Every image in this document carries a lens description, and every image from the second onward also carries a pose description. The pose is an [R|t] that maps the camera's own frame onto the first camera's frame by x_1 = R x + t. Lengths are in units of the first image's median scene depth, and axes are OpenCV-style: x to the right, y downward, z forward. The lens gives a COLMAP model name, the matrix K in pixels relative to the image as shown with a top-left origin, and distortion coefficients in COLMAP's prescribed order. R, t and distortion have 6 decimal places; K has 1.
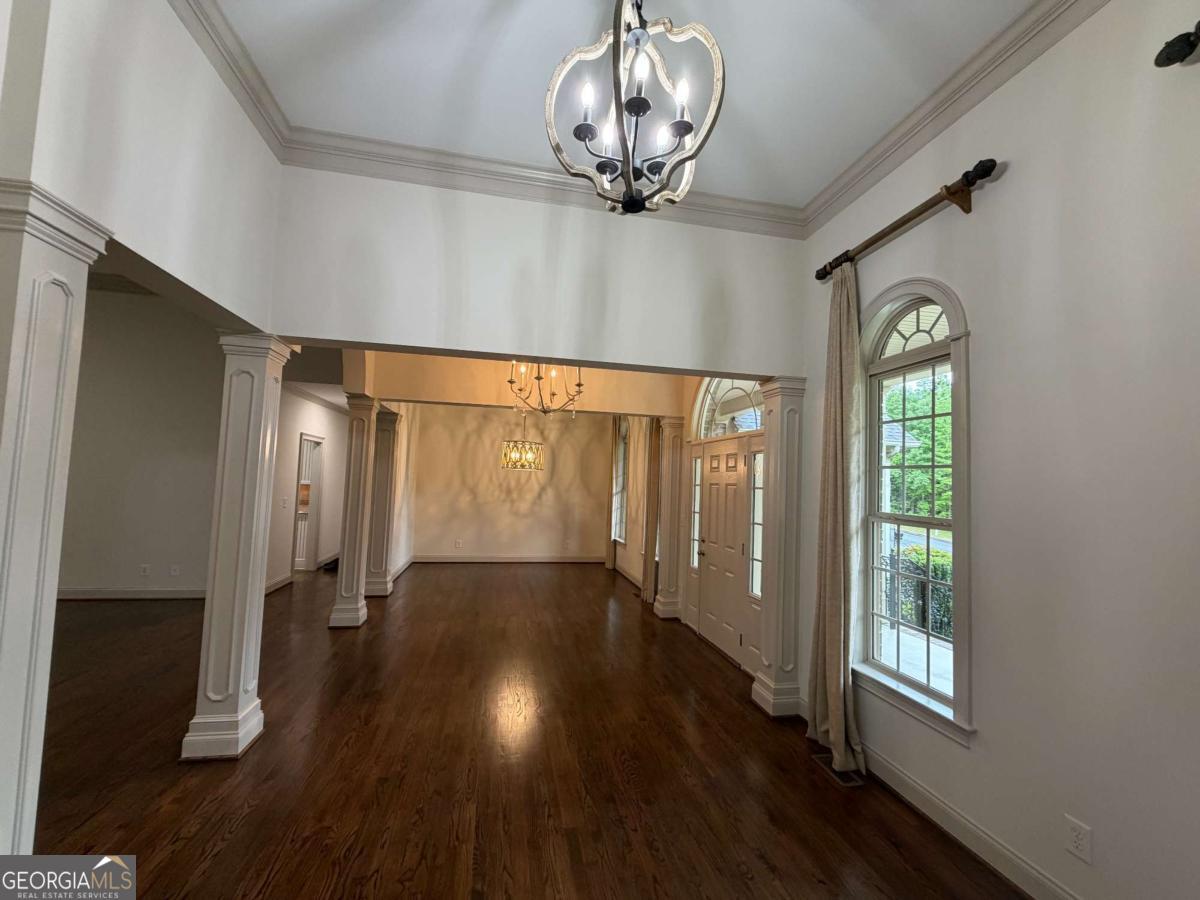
lens RADIAL K [[478.1, 0, 598.0], [0, 478.1, 450.0], [0, 0, 1]] dist [0.001019, 0.000316]
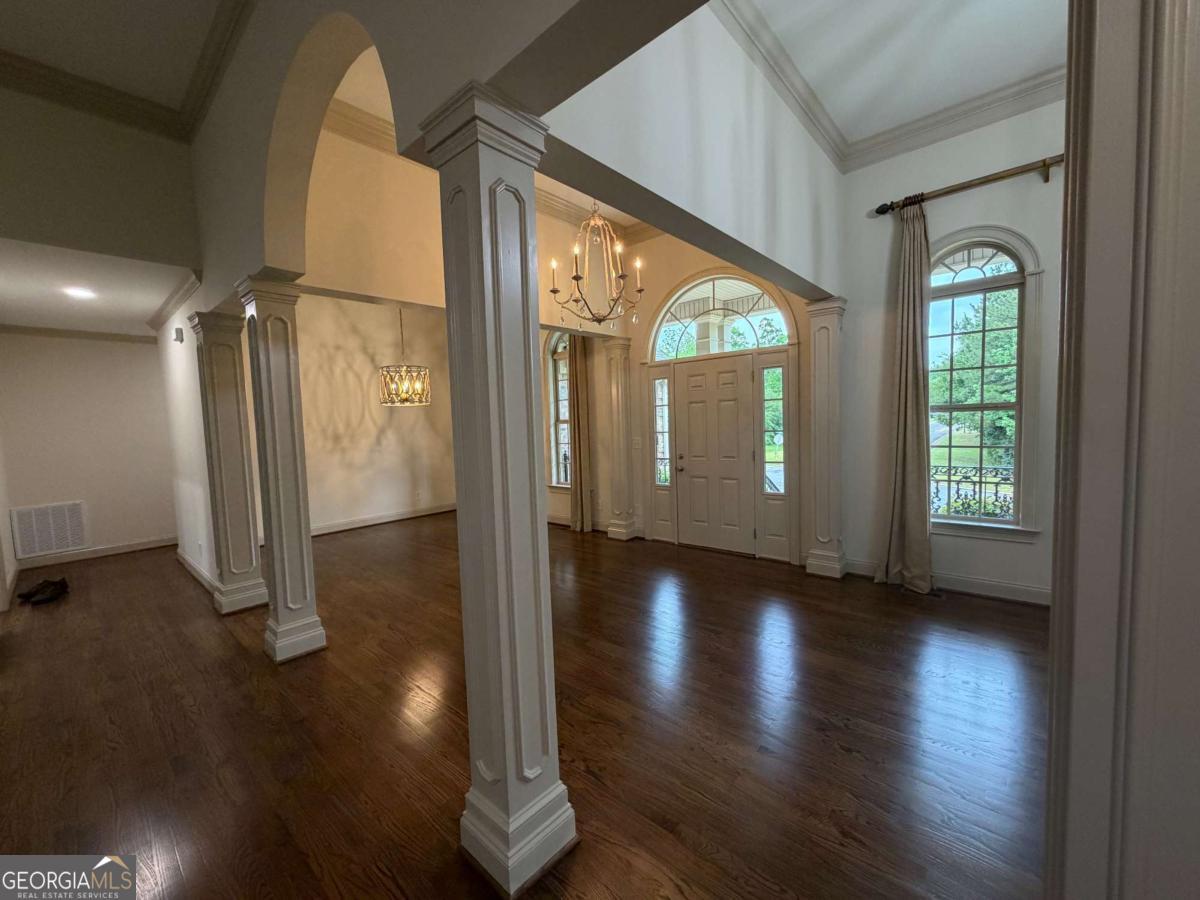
lens RADIAL K [[478.1, 0, 597.2], [0, 478.1, 450.7], [0, 0, 1]] dist [0.001019, 0.000316]
pose [[0.795611, -0.105327, 0.596581, -0.311734], [0.028147, 0.990133, 0.137272, 0.014729], [-0.605153, -0.092424, 0.790726, 0.157970]]
